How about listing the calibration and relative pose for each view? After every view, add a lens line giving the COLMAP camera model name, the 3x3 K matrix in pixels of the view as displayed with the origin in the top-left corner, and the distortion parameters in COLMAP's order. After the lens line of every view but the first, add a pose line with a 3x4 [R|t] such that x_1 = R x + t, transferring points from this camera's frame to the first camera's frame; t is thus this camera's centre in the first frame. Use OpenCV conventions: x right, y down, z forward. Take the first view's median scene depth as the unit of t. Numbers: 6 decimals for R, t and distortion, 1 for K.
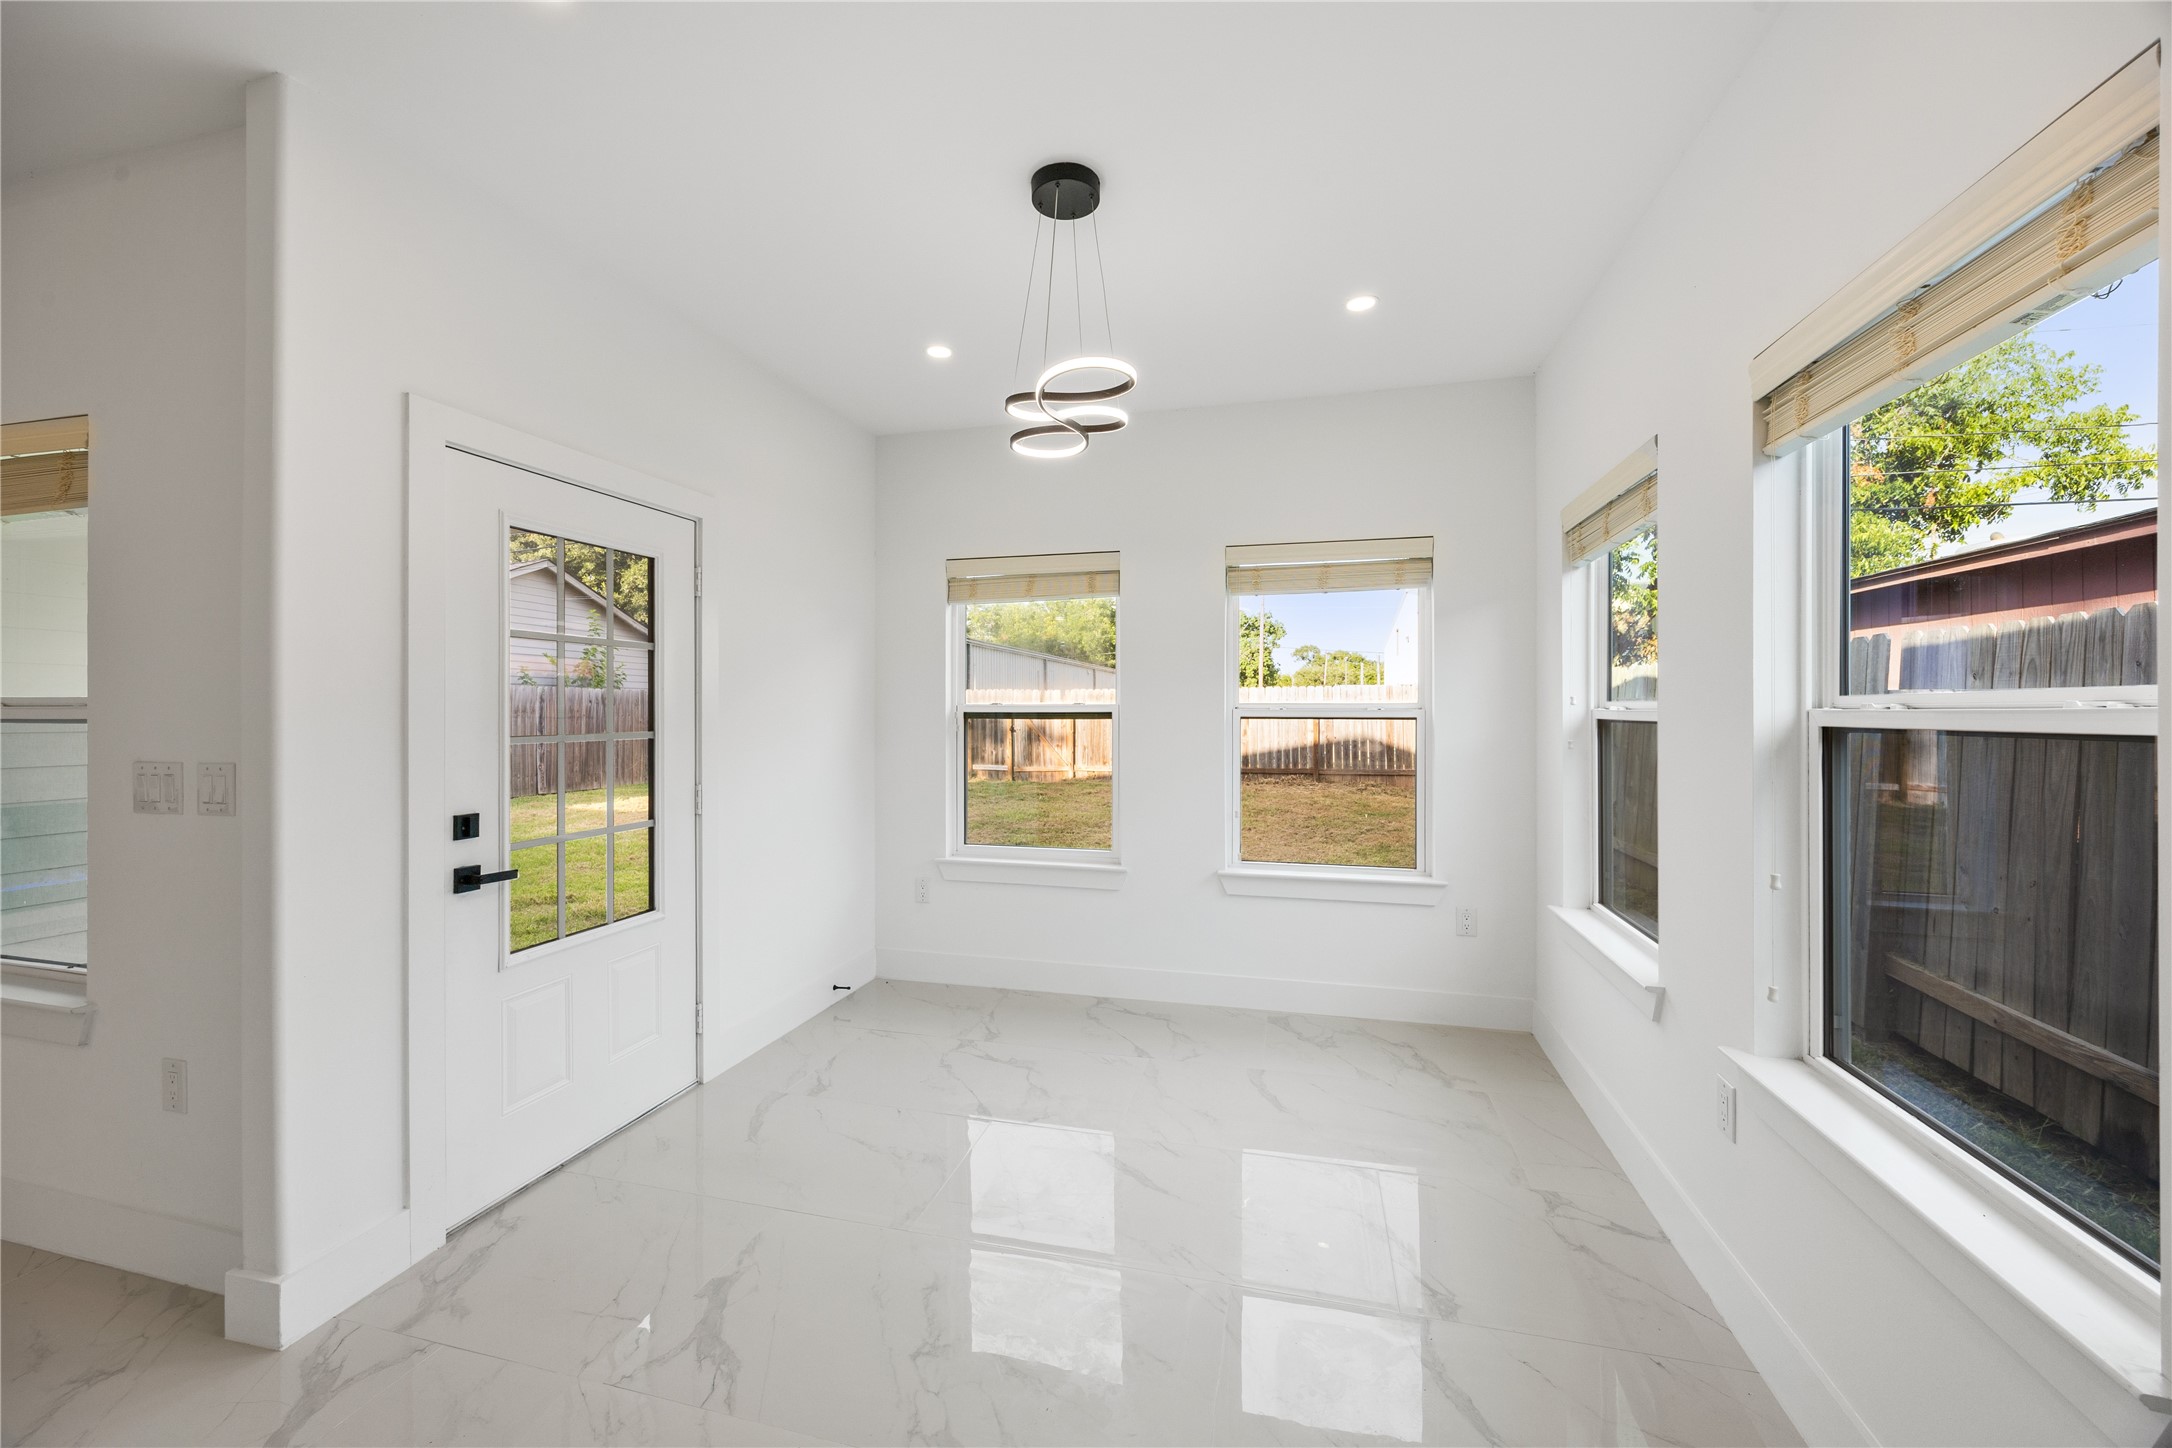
lens RADIAL K [[835.4, 0, 1076.6], [0, 835.4, 713.3], [0, 0, 1]] dist [-0.005164, 0.001134]
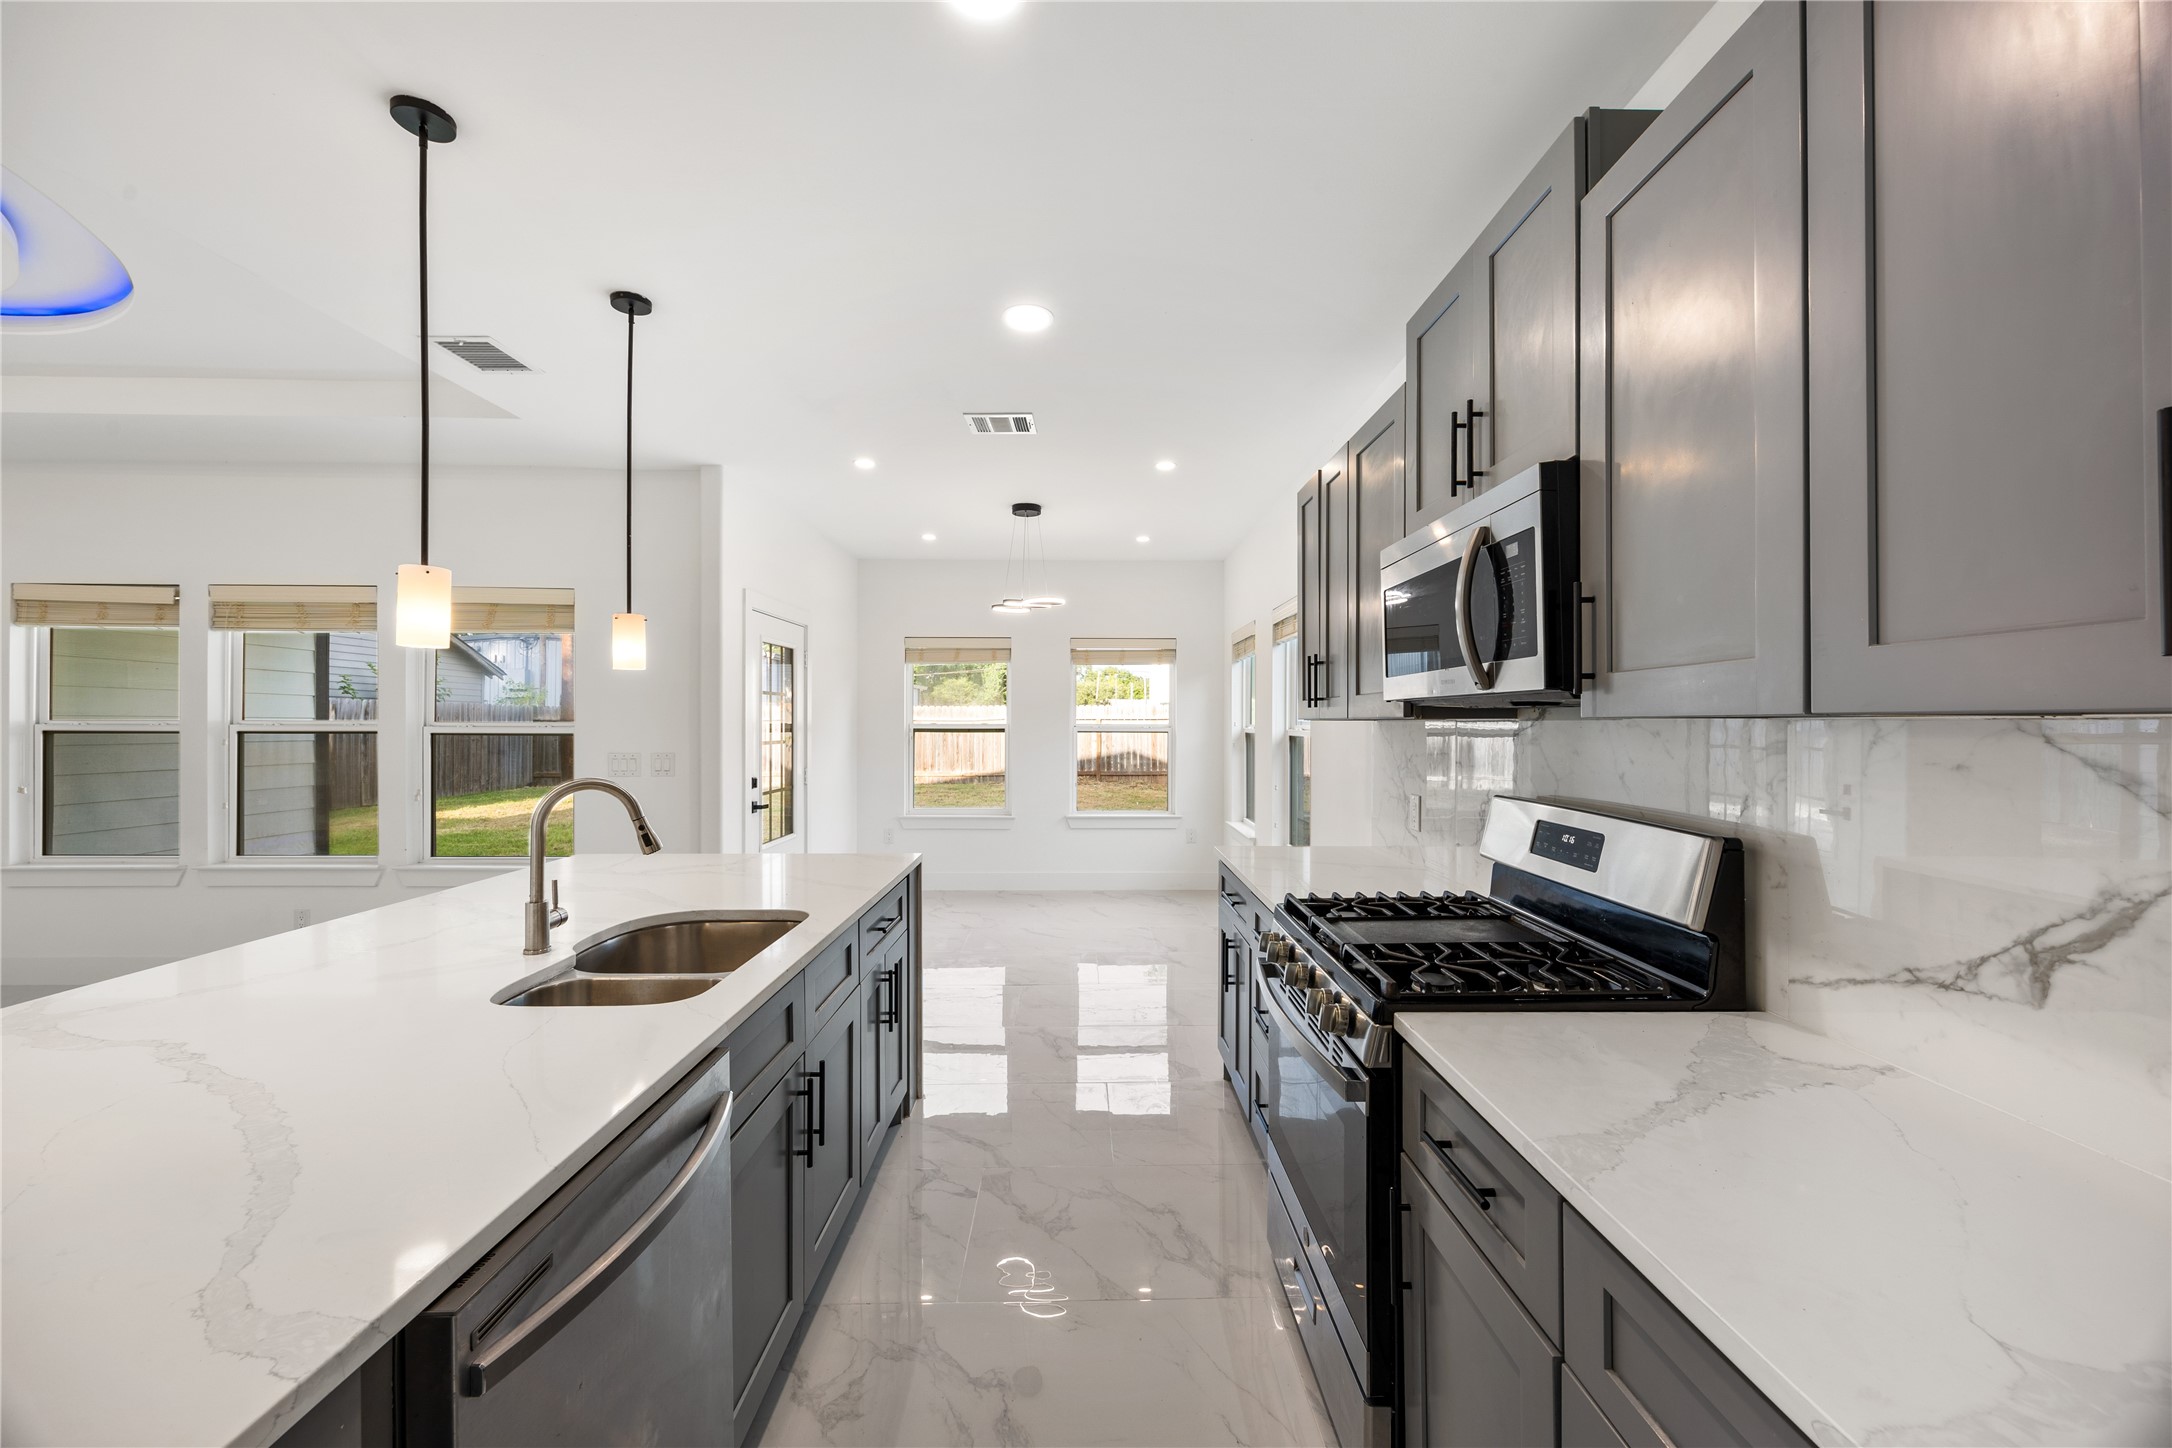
lens RADIAL K [[835.4, 0, 1071.6], [0, 835.4, 717.8], [0, 0, 1]] dist [-0.005164, 0.001134]
pose [[0.966090, 0.003783, 0.258178, -0.299234], [-0.001851, 0.999968, -0.007727, -0.011735], [-0.258199, 0.006987, 0.966067, -0.789238]]
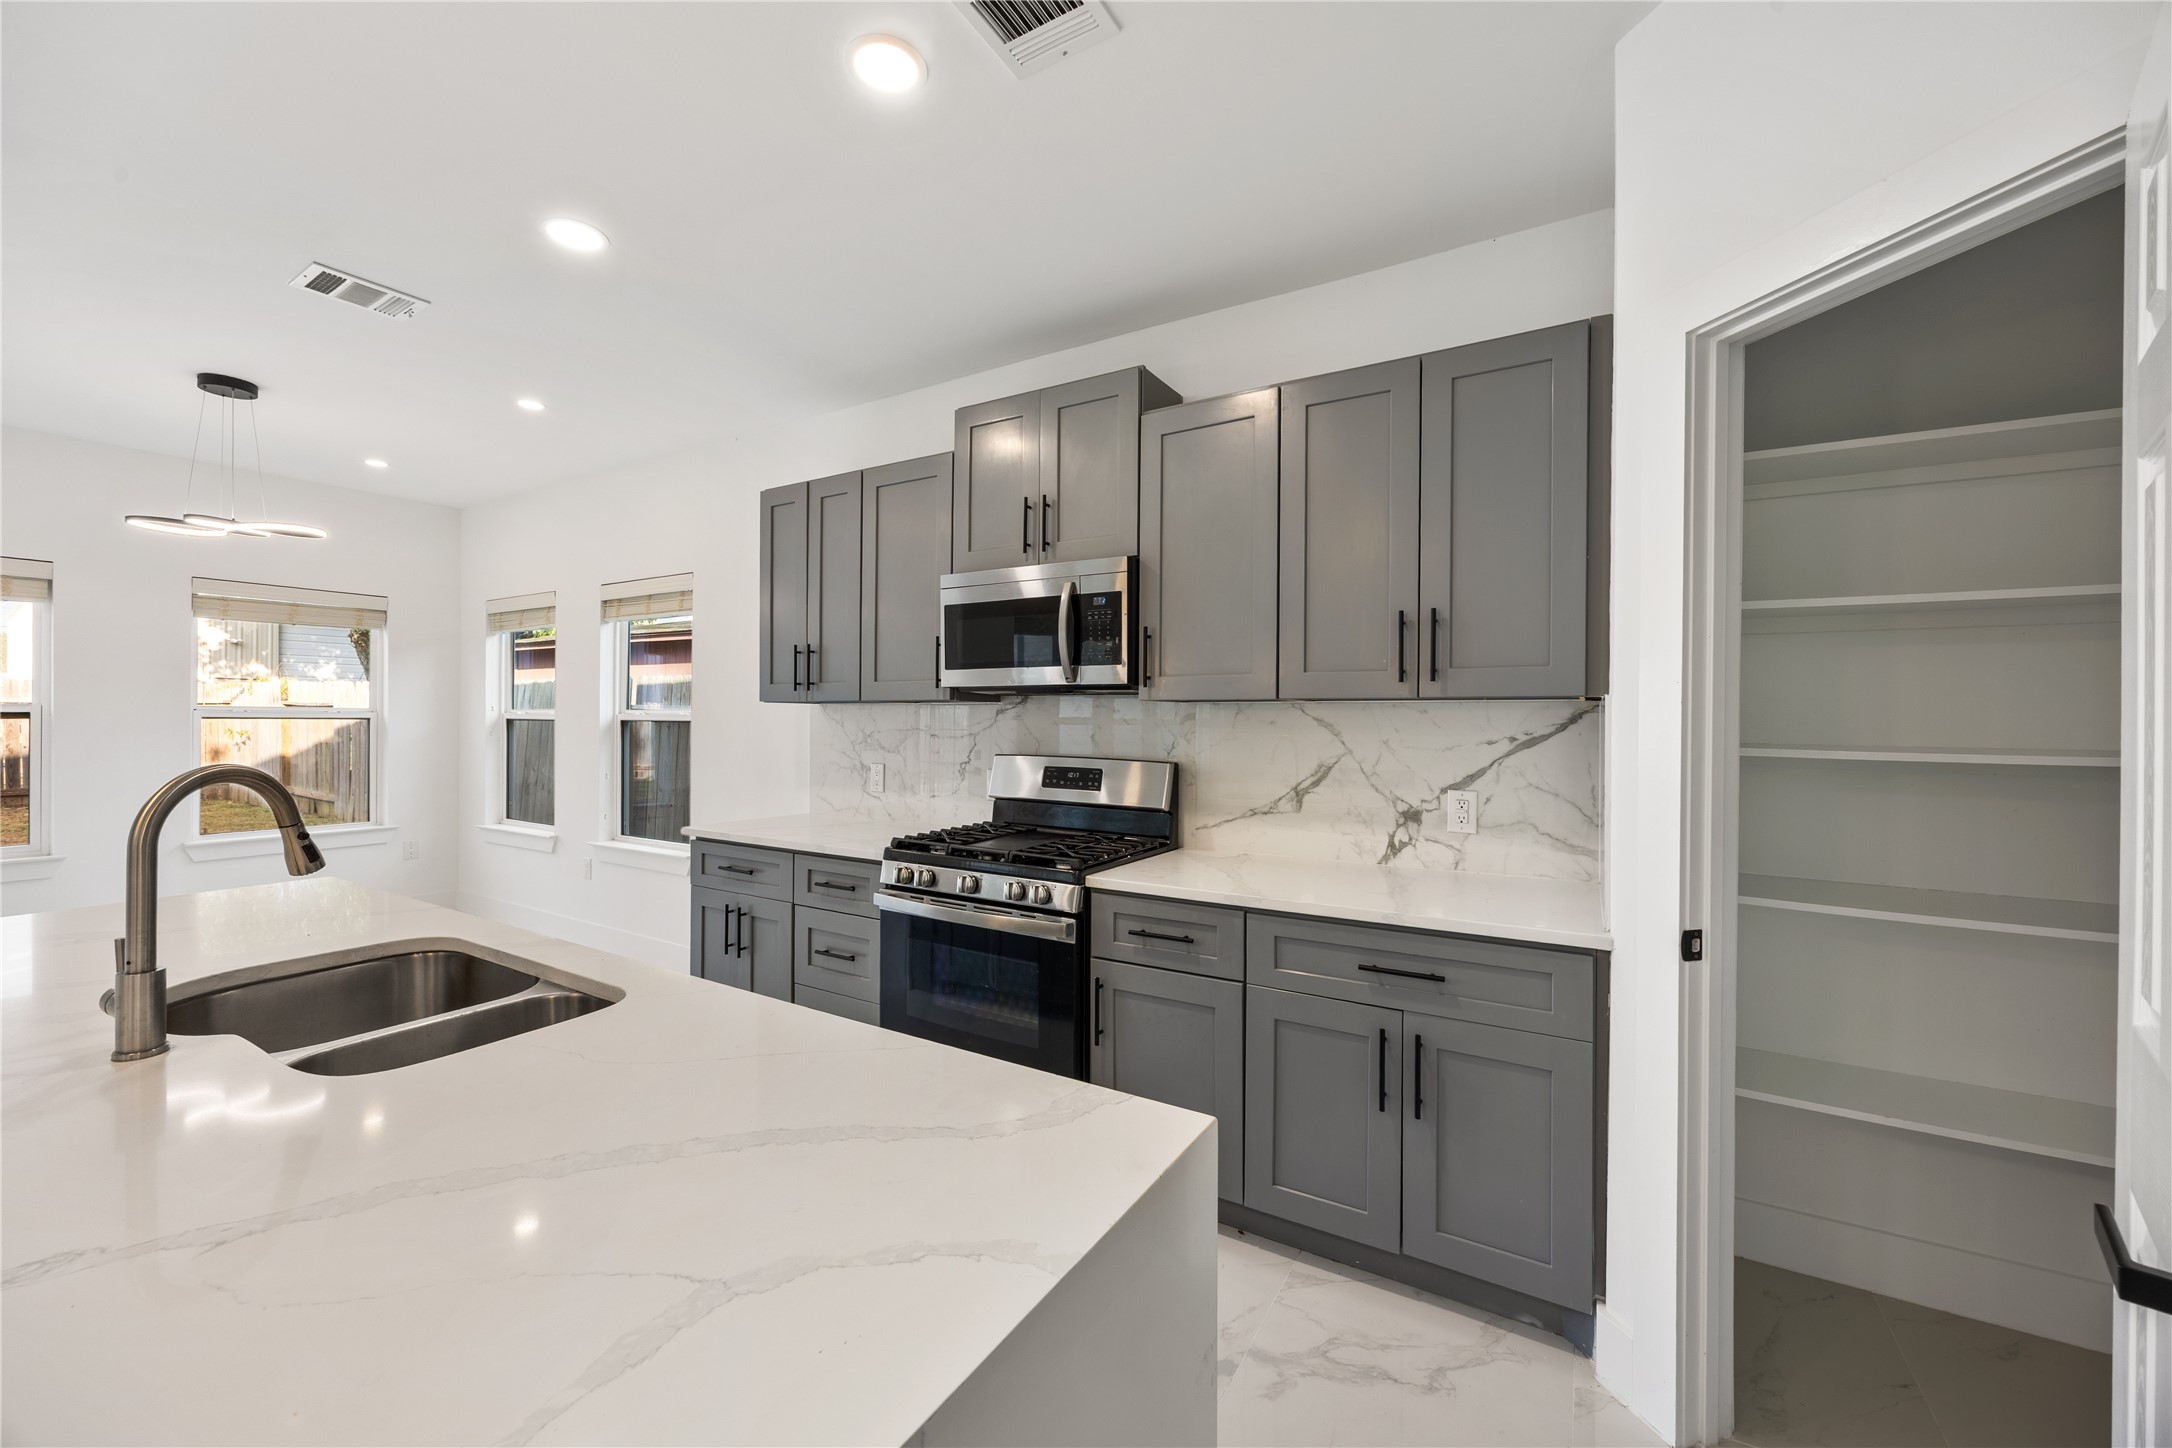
lens RADIAL K [[835.4, 0, 1106.9], [0, 835.4, 715.1], [0, 0, 1]] dist [-0.005164, 0.001134]
pose [[0.262136, 0.007935, 0.964998, -0.666082], [-0.005576, 0.999962, -0.006708, 0.002766], [-0.965015, -0.003622, 0.262170, -0.633132]]
